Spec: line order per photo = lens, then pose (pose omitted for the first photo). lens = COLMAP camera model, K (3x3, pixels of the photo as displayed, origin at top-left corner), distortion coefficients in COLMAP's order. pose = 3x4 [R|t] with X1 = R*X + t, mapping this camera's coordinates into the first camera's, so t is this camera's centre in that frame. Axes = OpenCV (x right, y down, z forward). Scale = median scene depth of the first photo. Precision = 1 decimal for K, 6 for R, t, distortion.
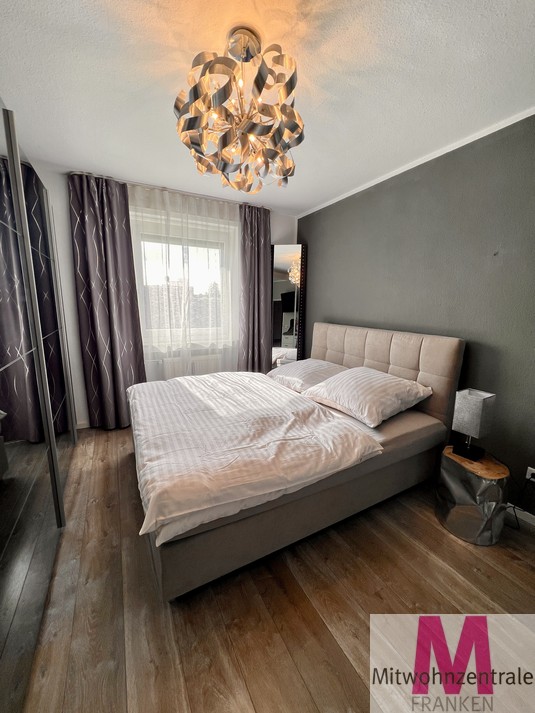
lens RADIAL K [[286.0, 0, 268.6], [0, 286.0, 354.3], [0, 0, 1]] dist [-0.000691, 0.000179]
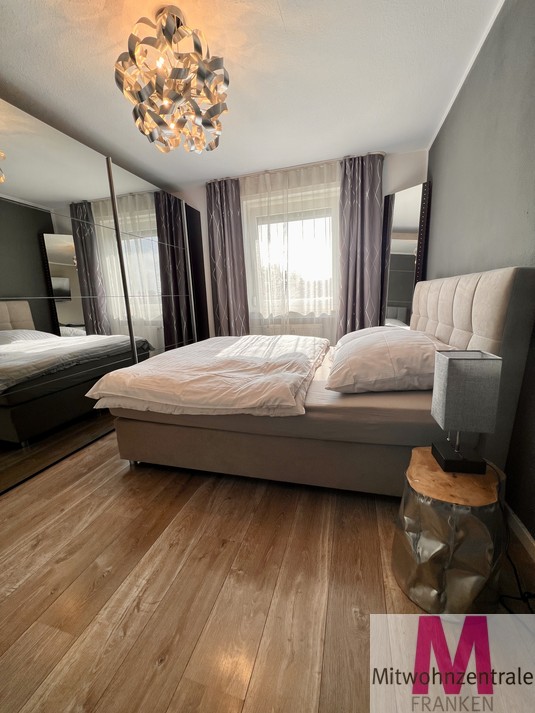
lens RADIAL K [[286.0, 0, 268.7], [0, 286.0, 357.0], [0, 0, 1]] dist [-0.000691, 0.000179]
pose [[0.711455, 0.098412, -0.695807, 0.667133], [-0.077802, 0.995089, 0.061190, 0.109070], [0.698411, 0.010601, 0.715618, 0.267167]]
